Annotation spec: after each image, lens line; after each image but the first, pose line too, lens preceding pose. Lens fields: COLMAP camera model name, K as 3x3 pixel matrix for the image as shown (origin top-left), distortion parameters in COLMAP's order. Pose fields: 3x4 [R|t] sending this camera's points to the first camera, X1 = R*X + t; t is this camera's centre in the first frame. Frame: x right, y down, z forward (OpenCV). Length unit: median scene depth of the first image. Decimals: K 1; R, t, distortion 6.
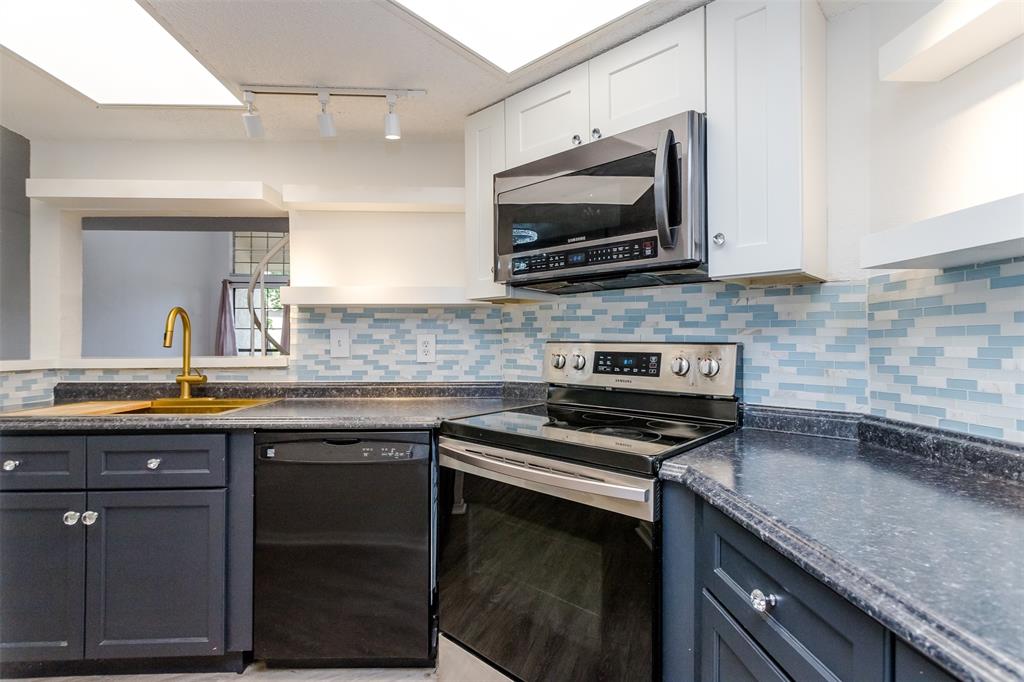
lens RADIAL K [[484.8, 0, 507.3], [0, 484.8, 338.5], [0, 0, 1]] dist [-0.001430, -0.000282]
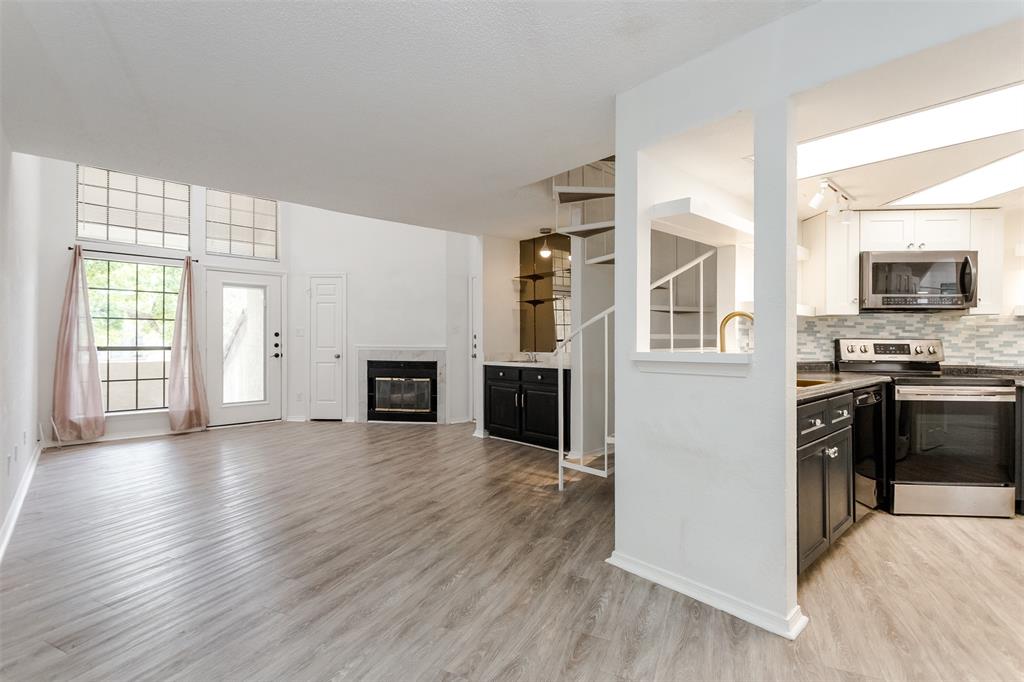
lens RADIAL K [[477.3, 0, 512.0], [0, 477.3, 341.0], [0, 0, 1]] dist [-0.001758, -0.000178]
pose [[0.778023, 0.002142, 0.628232, -2.514024], [-0.008580, 0.999937, 0.007217, 0.016425], [-0.628177, -0.011005, 0.777993, 0.445633]]
